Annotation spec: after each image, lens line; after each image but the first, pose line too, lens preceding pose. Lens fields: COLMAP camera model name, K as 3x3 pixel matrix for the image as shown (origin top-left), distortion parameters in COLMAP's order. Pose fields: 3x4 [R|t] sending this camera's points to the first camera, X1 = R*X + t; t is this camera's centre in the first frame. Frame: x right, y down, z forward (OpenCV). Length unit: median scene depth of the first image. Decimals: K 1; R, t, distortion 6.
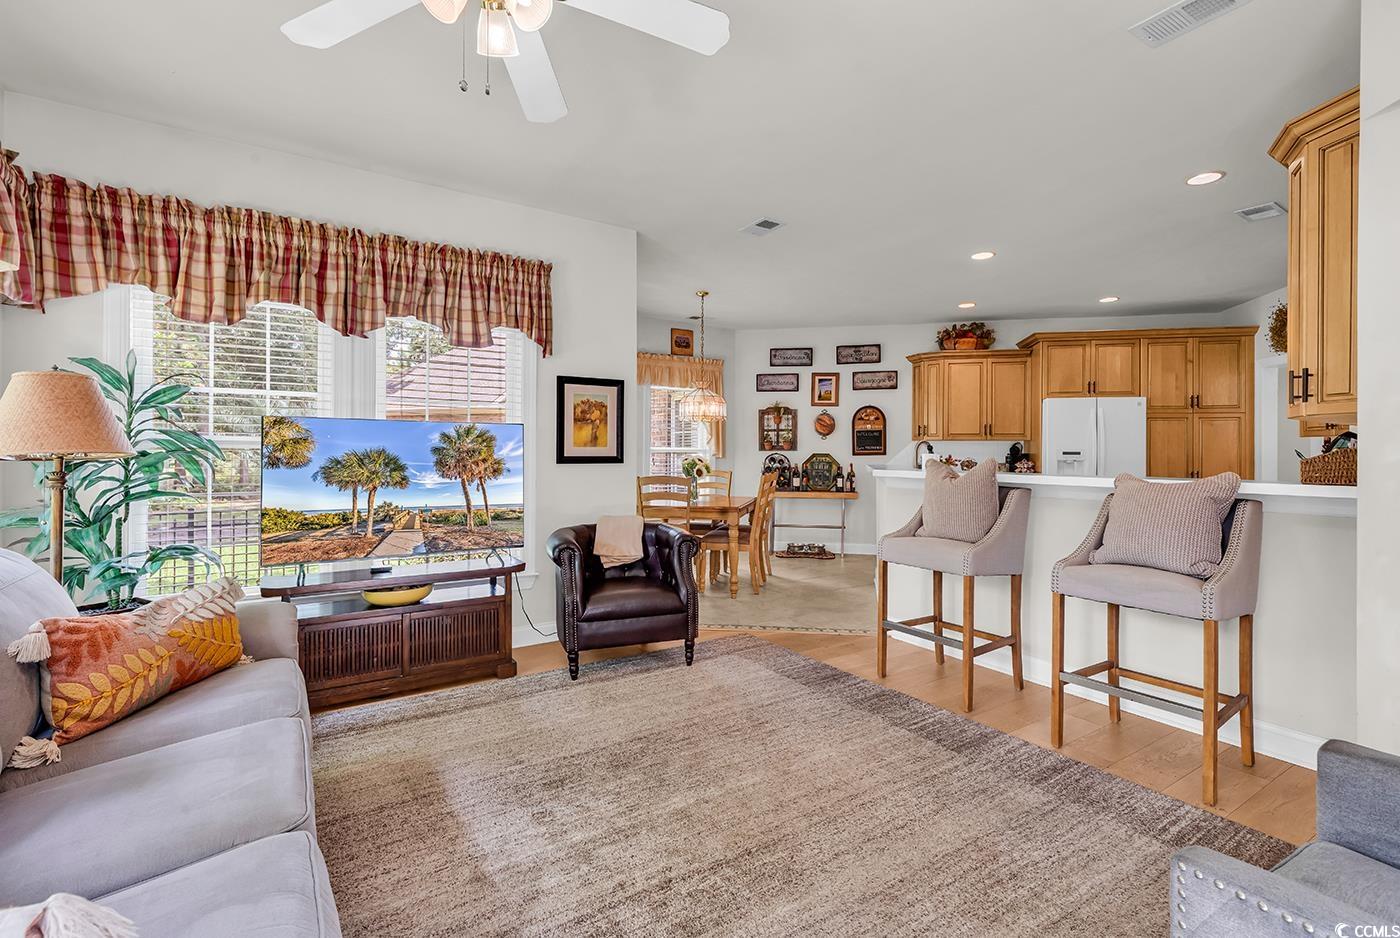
lens RADIAL K [[614.3, 0, 736.8], [0, 614.3, 455.3], [0, 0, 1]] dist [0.002305, 0.000175]
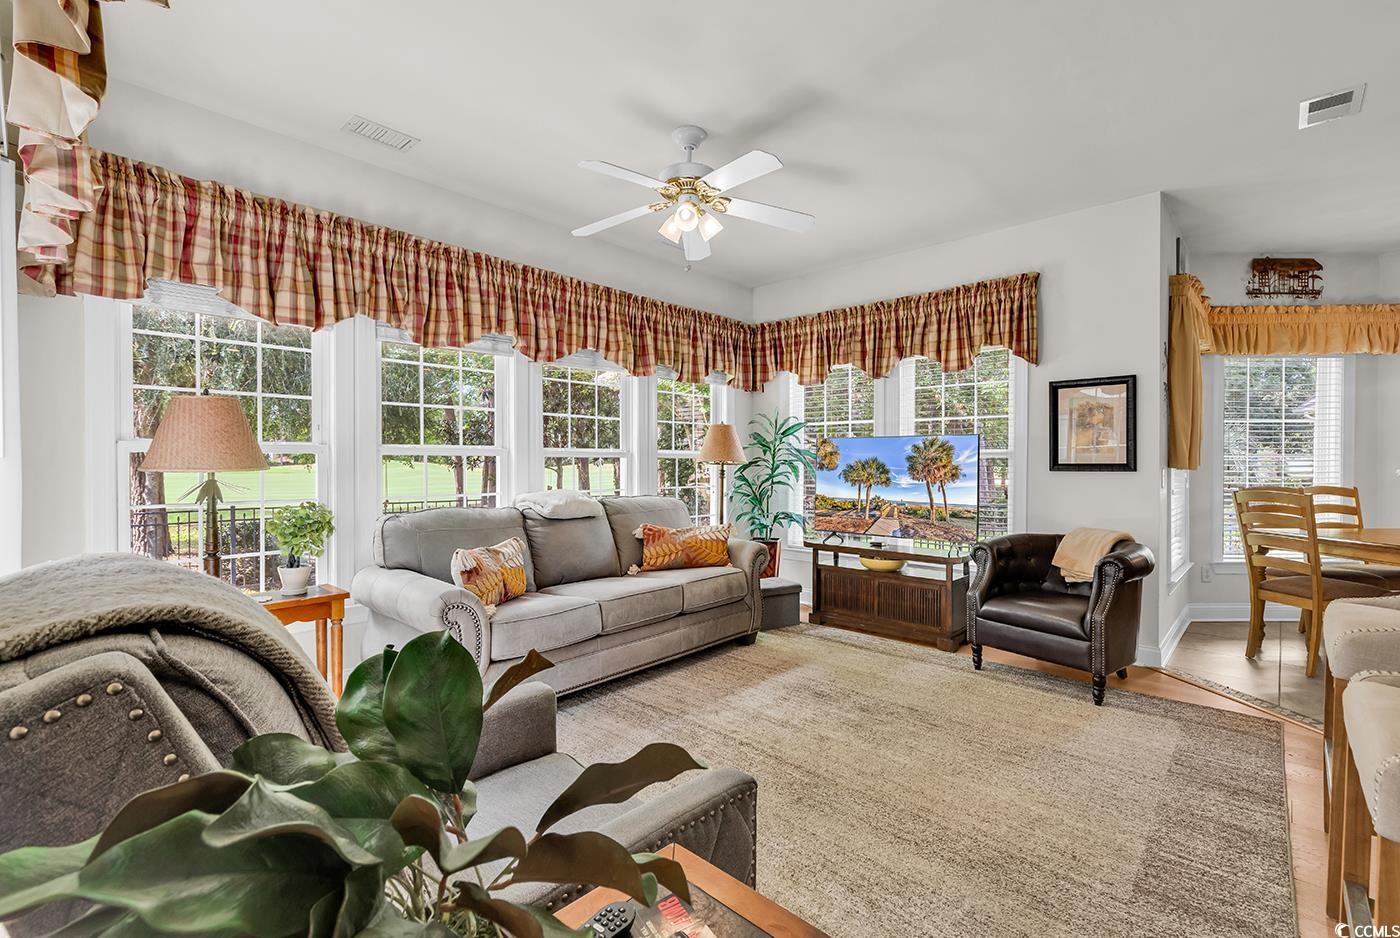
lens RADIAL K [[629.5, 0, 712.7], [0, 629.5, 468.0], [0, 0, 1]] dist [0.006609, -0.000261]
pose [[0.248825, 0.006402, -0.968527, 0.298419], [-0.001684, 0.999980, 0.006177, 0.001950], [0.968547, 0.000094, 0.248831, 0.117565]]
